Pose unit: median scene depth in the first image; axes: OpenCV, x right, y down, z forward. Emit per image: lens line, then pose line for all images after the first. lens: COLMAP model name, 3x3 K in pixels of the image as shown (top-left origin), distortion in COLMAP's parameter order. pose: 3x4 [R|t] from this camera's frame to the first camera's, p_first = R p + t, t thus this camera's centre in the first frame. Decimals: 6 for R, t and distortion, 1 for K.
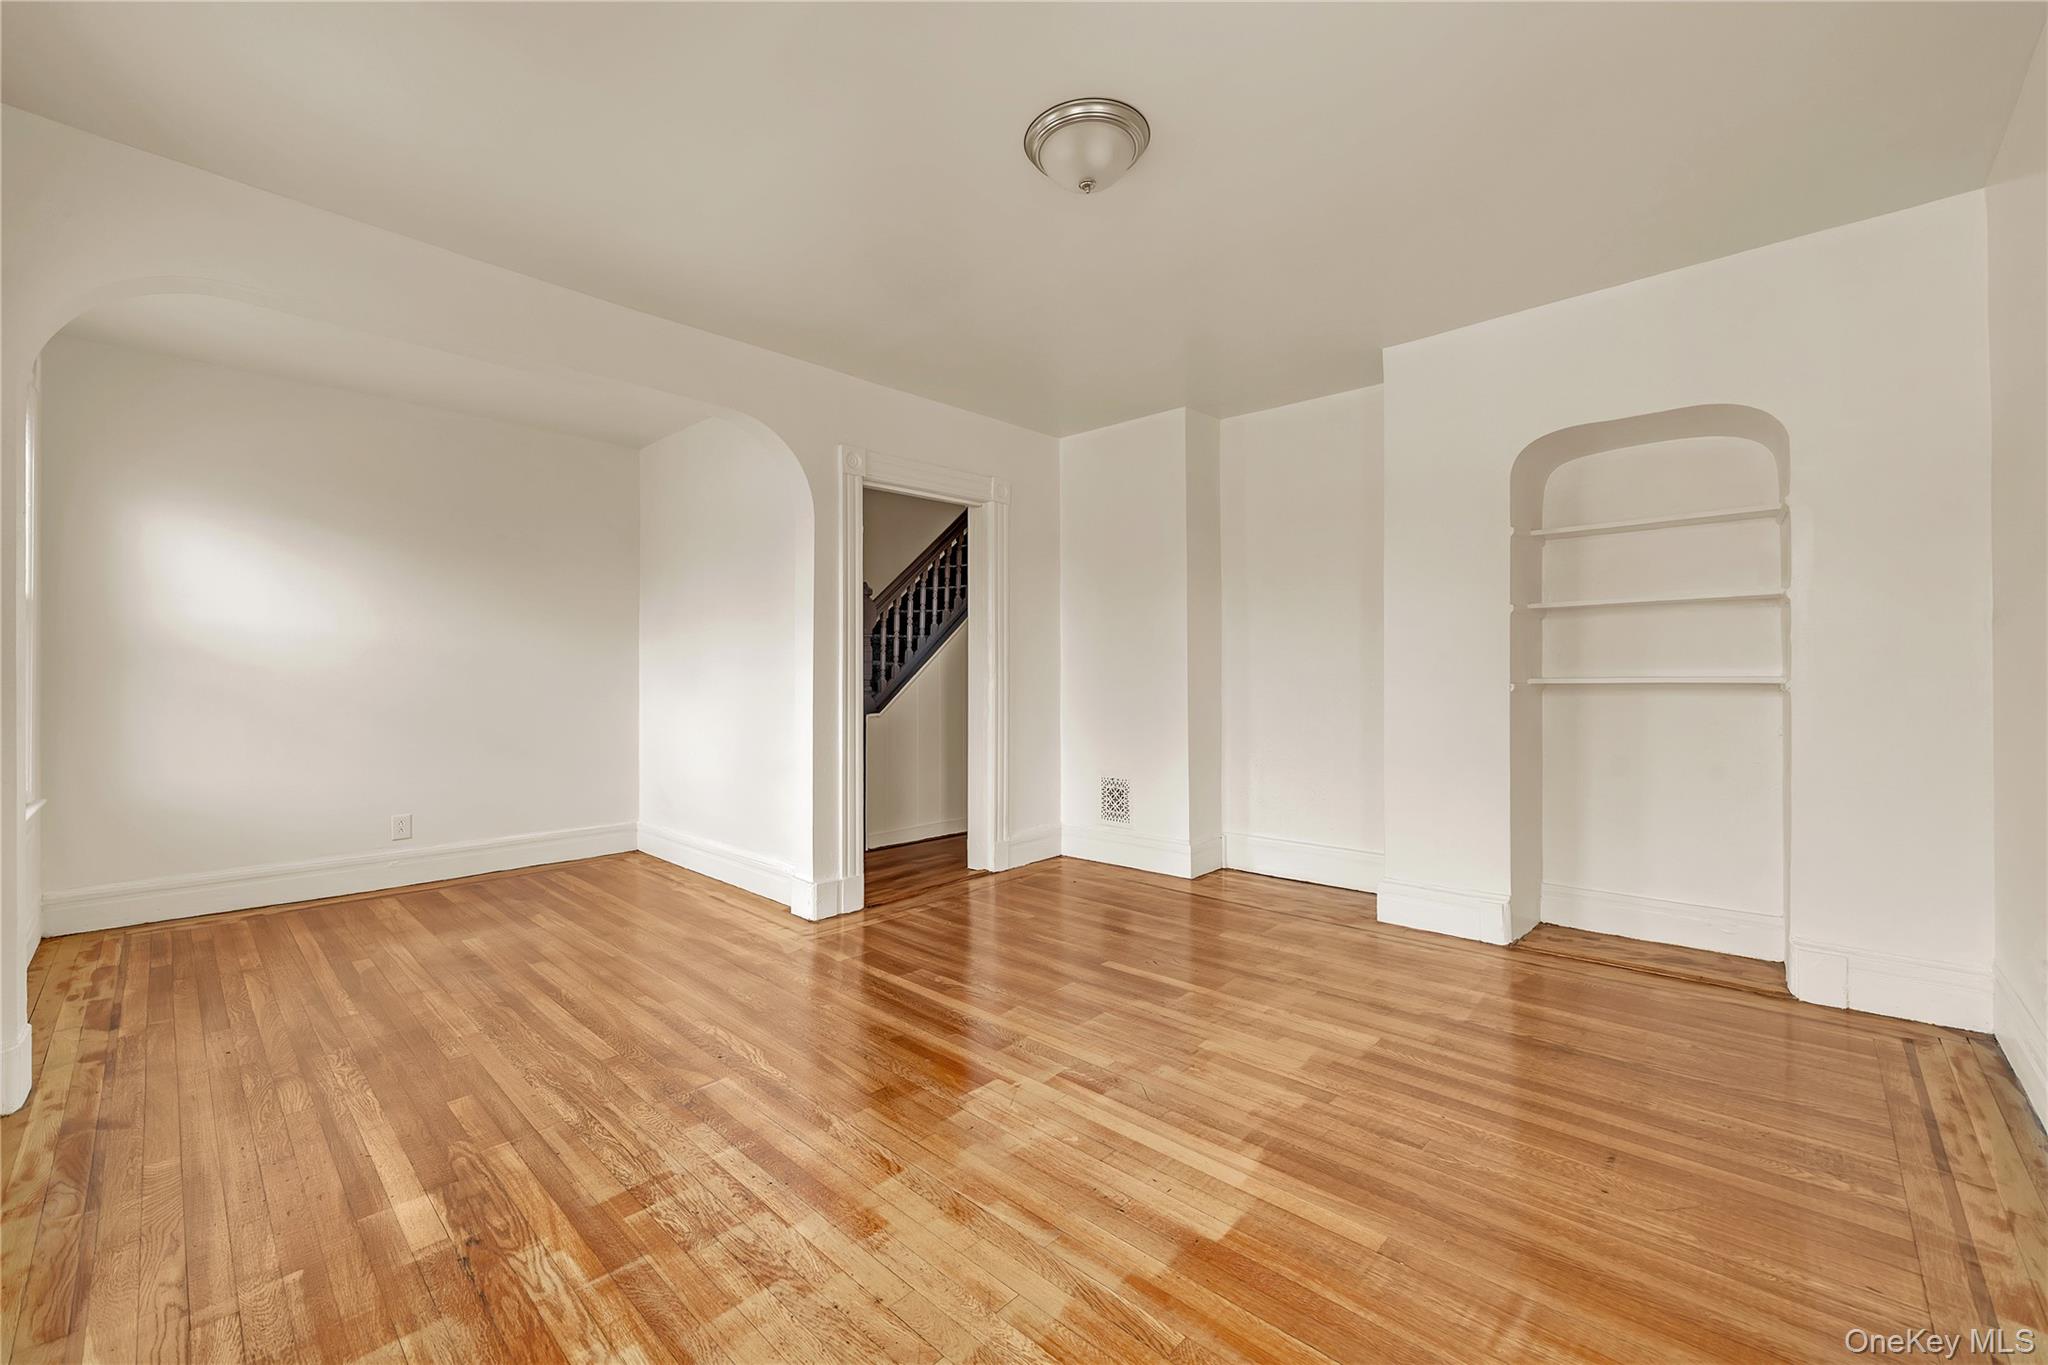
lens RADIAL K [[812.5, 0, 1033.7], [0, 812.5, 673.5], [0, 0, 1]] dist [-0.006102, 0.000078]
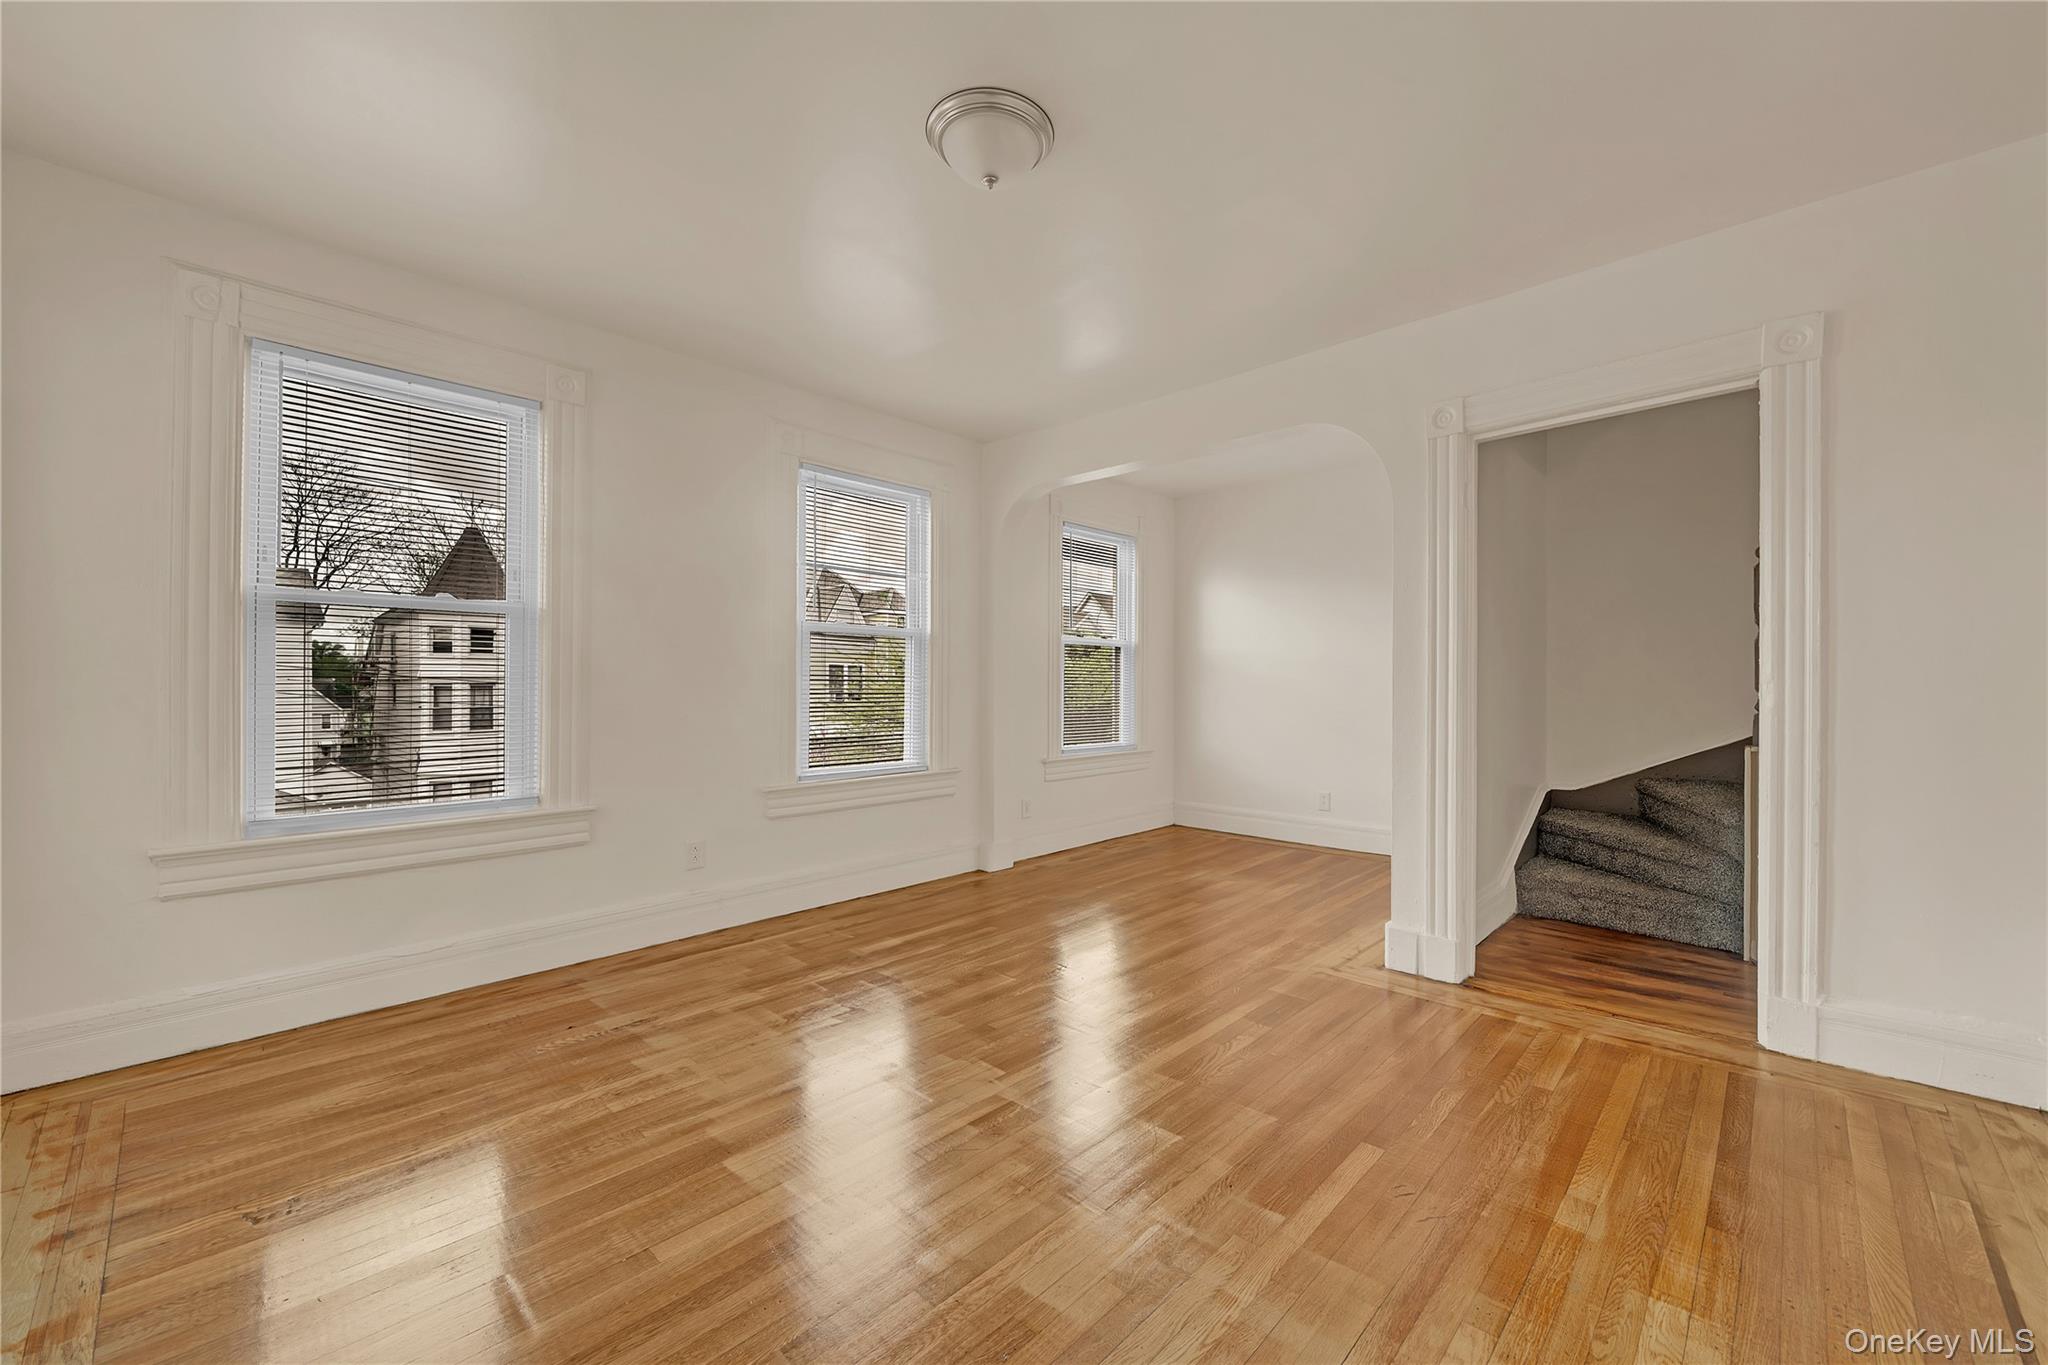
lens RADIAL K [[812.5, 0, 1041.9], [0, 812.5, 688.3], [0, 0, 1]] dist [-0.006102, 0.000078]
pose [[0.004168, 0.011258, -0.999928, 1.153597], [0.005722, 0.999920, 0.011281, -0.021731], [0.999975, -0.005769, 0.004103, 1.183061]]
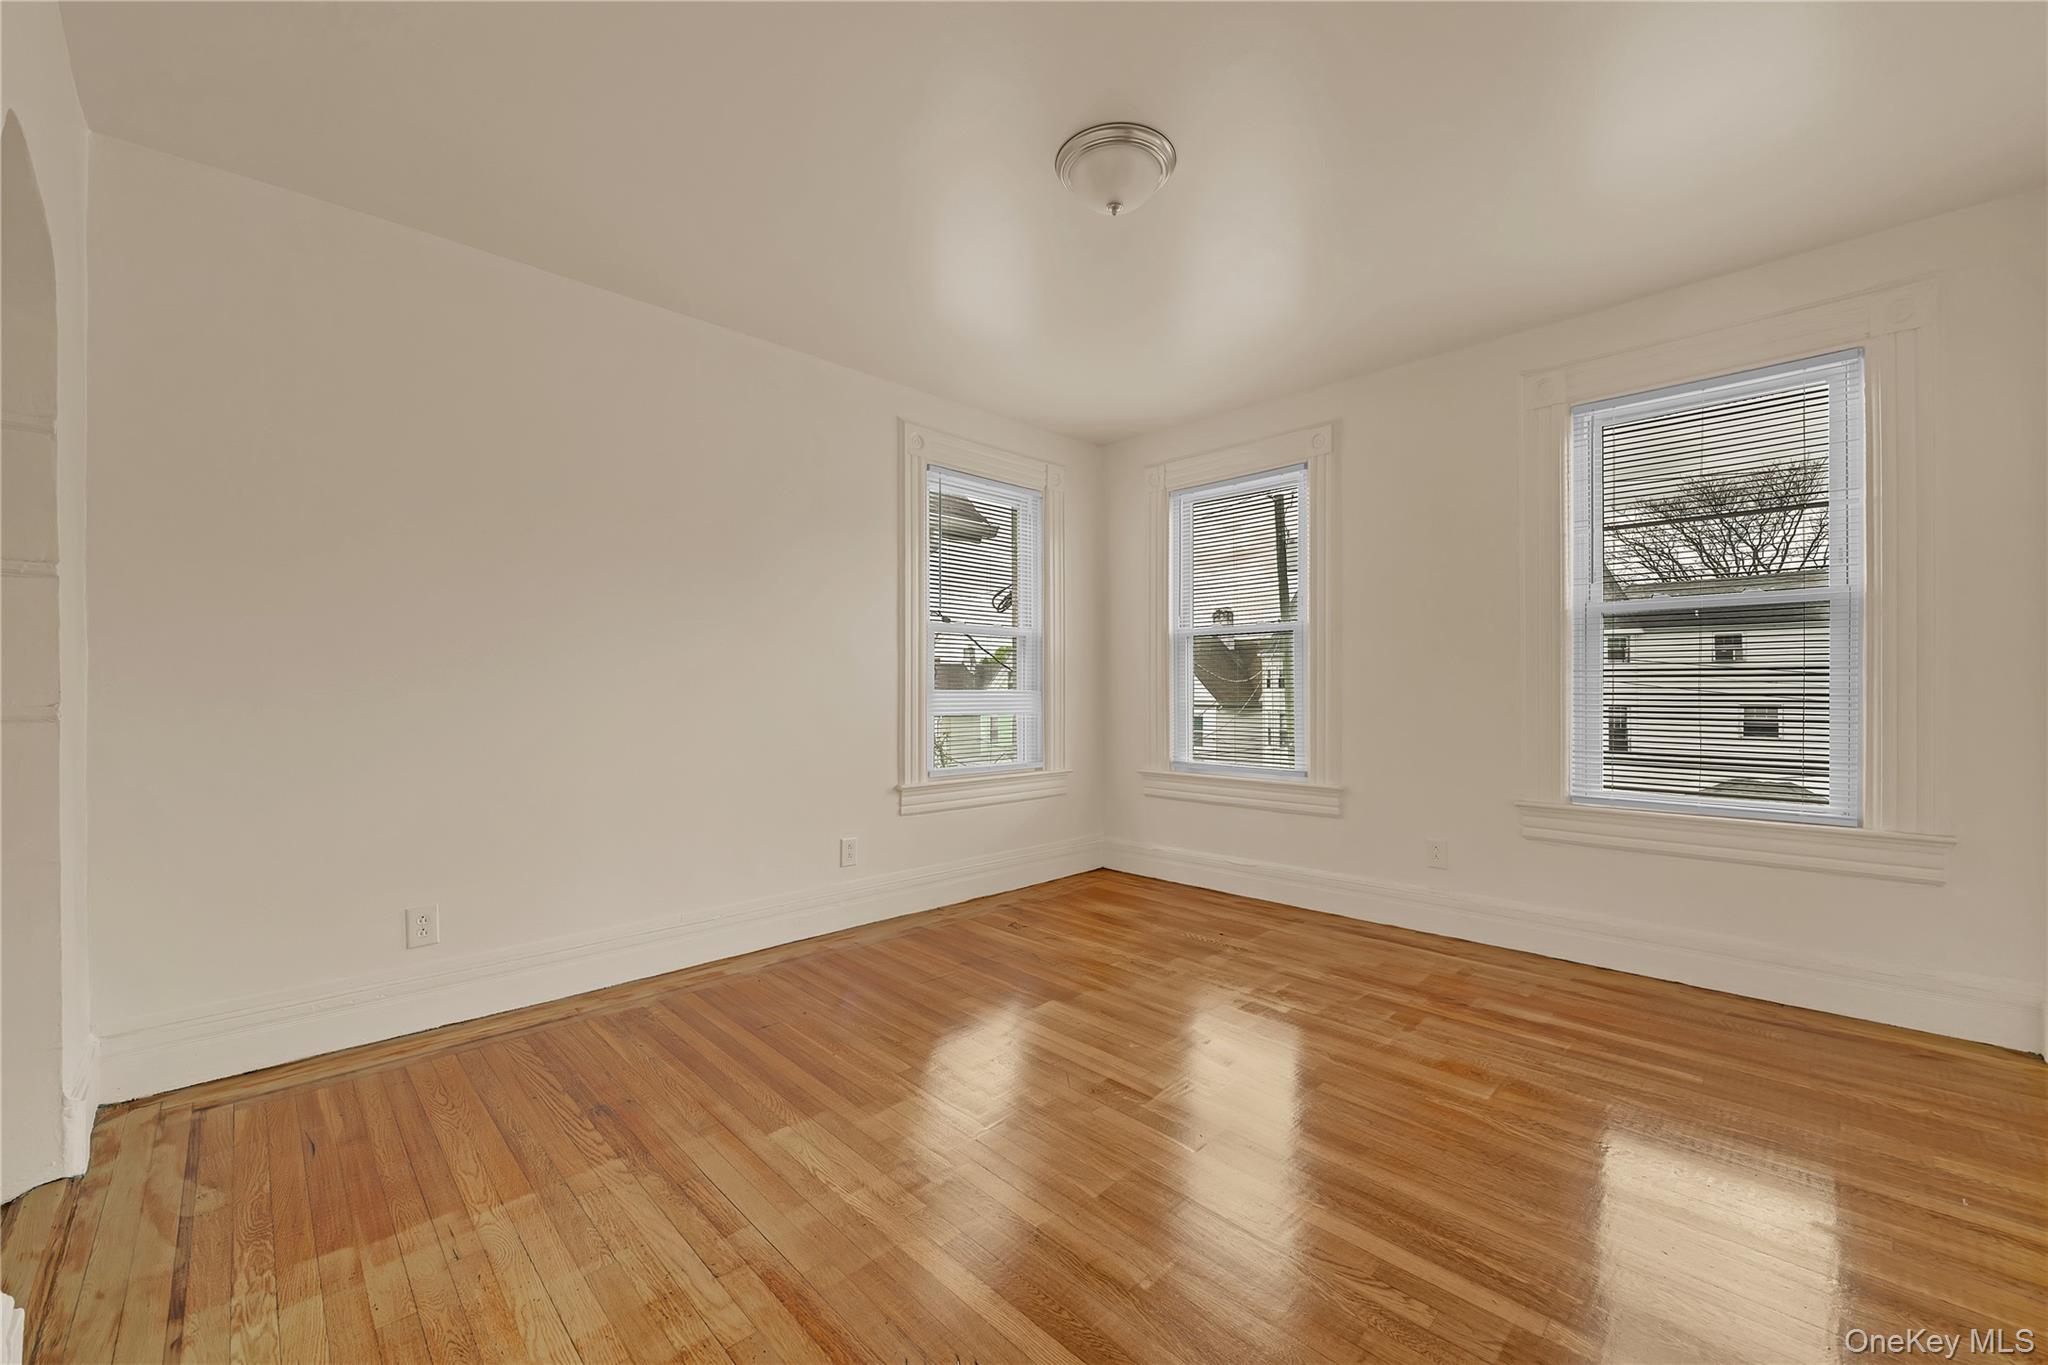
lens RADIAL K [[812.5, 0, 1043.8], [0, 812.5, 685.7], [0, 0, 1]] dist [-0.006102, 0.000078]
pose [[-0.999313, 0.007807, 0.036223, 0.138797], [0.007480, 0.999930, -0.009134, -0.001272], [-0.036292, -0.008857, -0.999302, 2.283301]]
